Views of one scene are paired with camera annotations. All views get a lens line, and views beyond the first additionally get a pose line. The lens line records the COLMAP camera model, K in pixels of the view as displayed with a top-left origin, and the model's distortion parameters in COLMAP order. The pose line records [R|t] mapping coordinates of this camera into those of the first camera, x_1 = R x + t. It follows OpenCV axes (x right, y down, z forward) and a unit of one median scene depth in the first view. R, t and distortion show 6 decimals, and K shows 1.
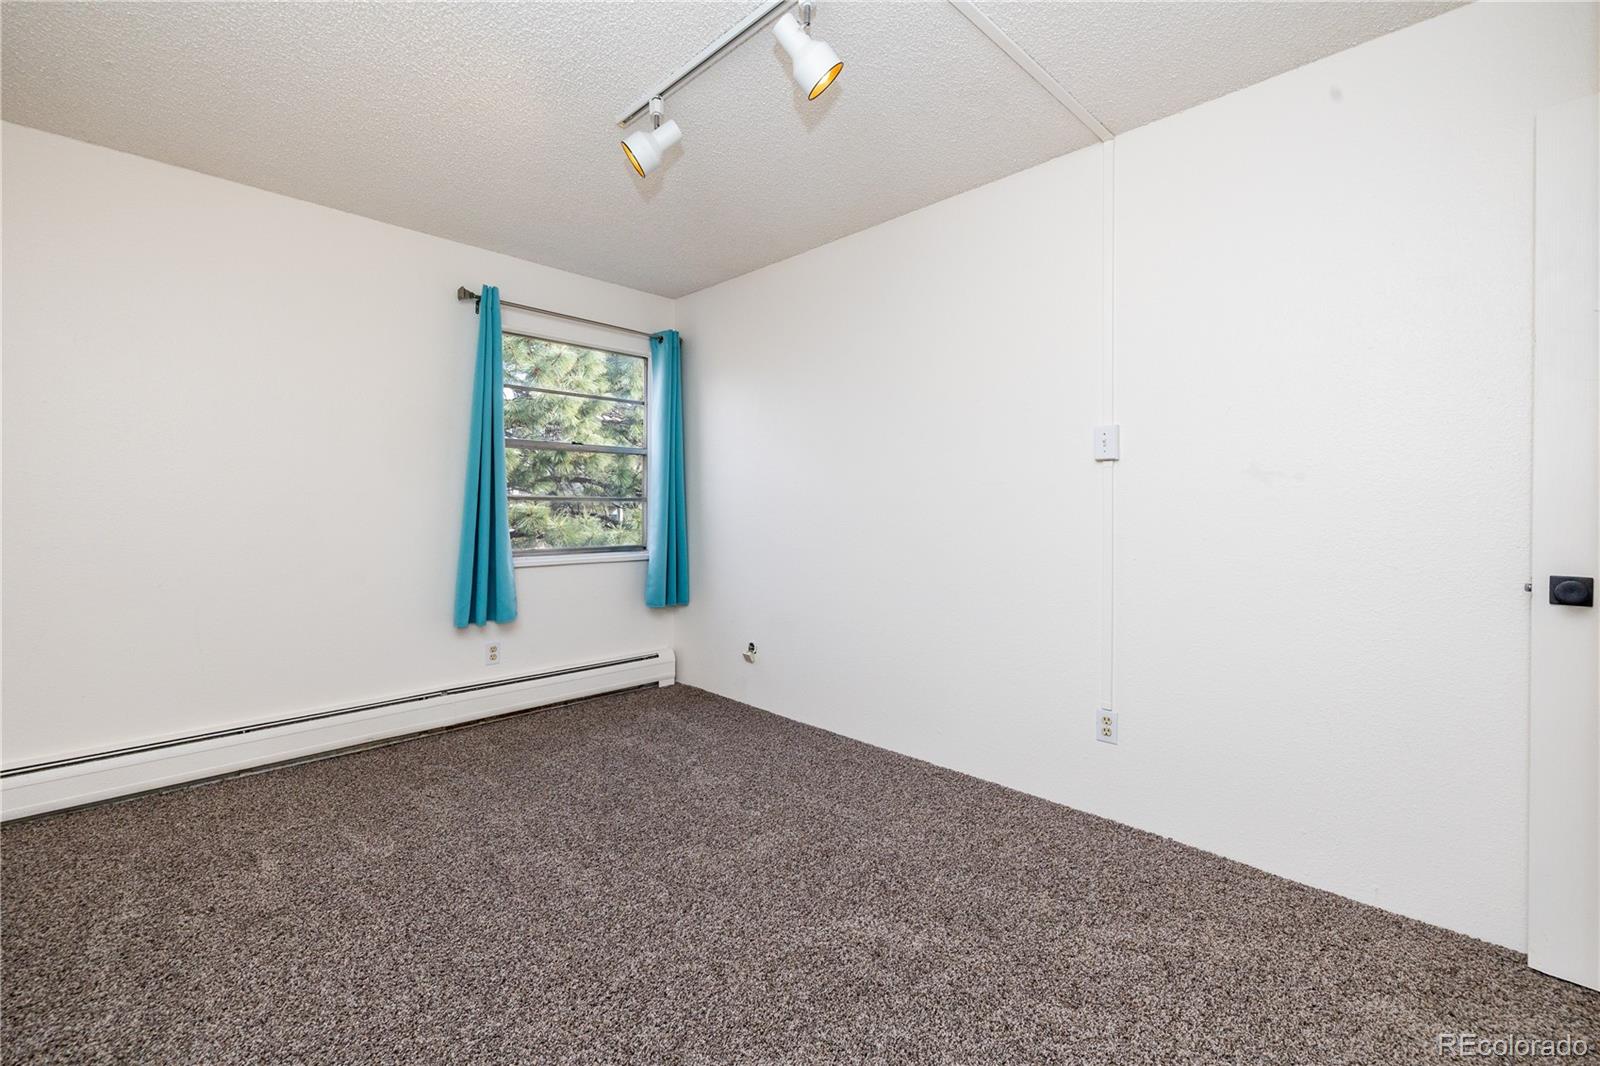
lens RADIAL K [[677.8, 0, 799.9], [0, 677.8, 518.2], [0, 0, 1]] dist [0.001617, -0.000522]
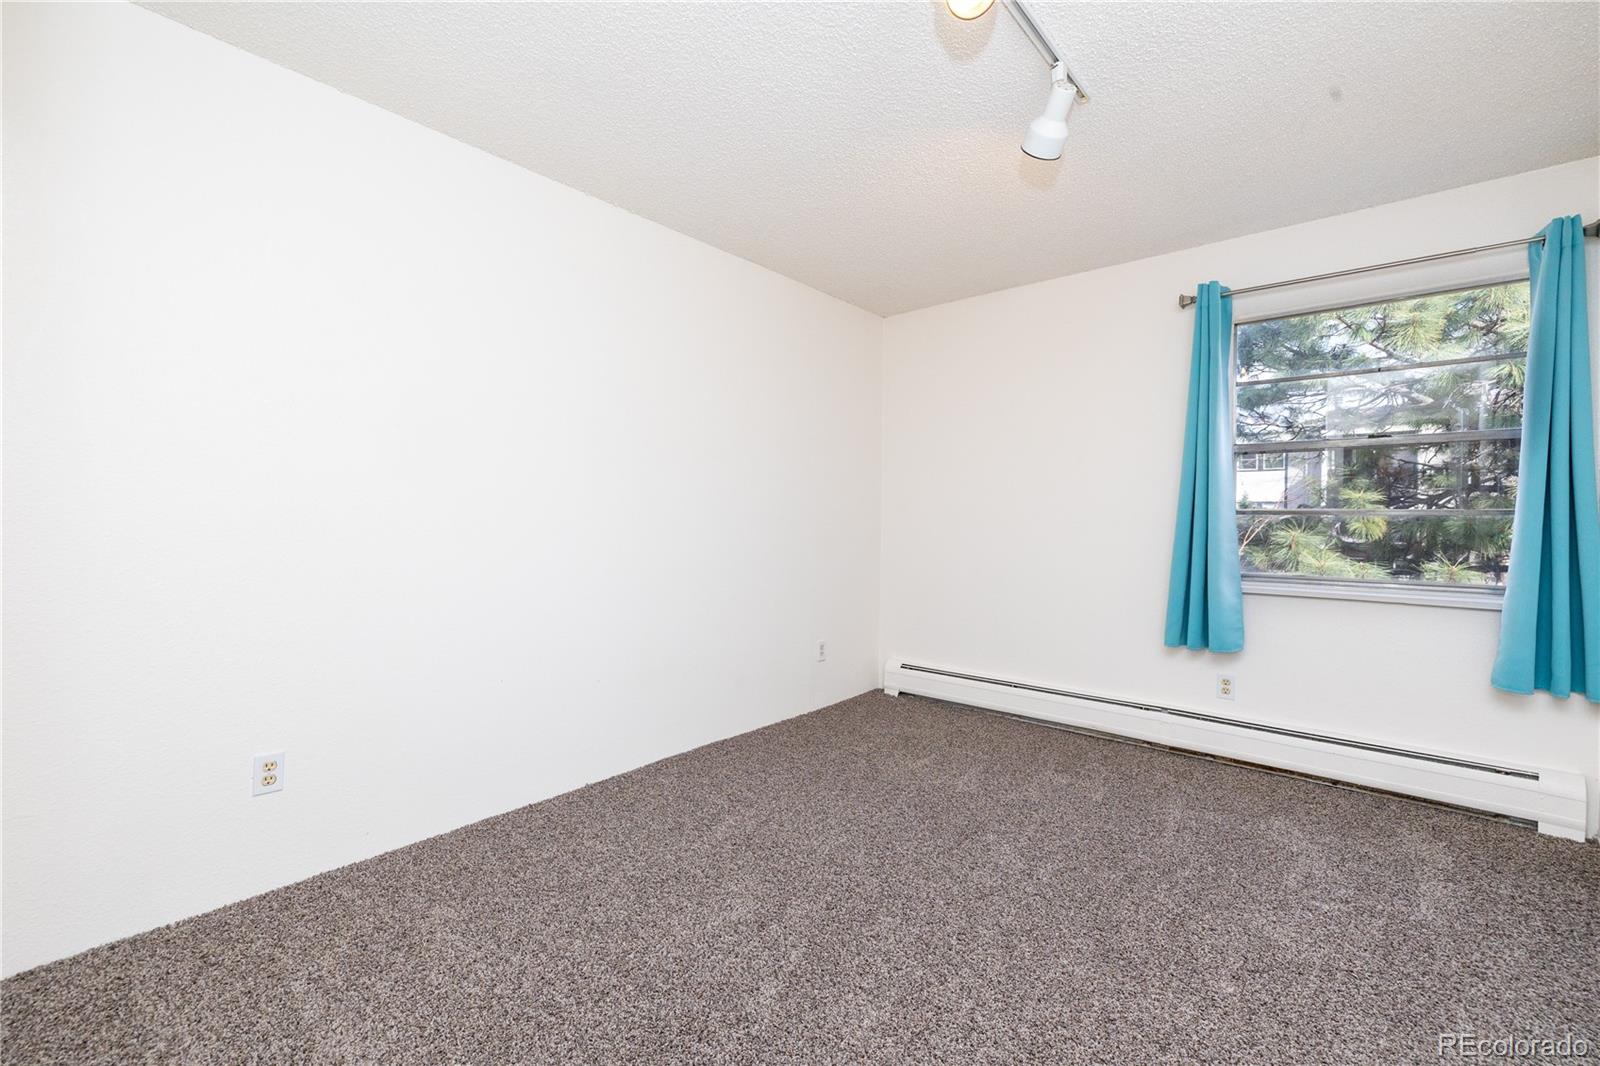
lens RADIAL K [[677.8, 0, 799.9], [0, 677.8, 518.2], [0, 0, 1]] dist [0.001617, -0.000522]
pose [[0.046434, -0.006258, -0.998902, 0.441878], [-0.023845, 0.999688, -0.007371, -0.002301], [0.998637, 0.024161, 0.046270, 0.419005]]
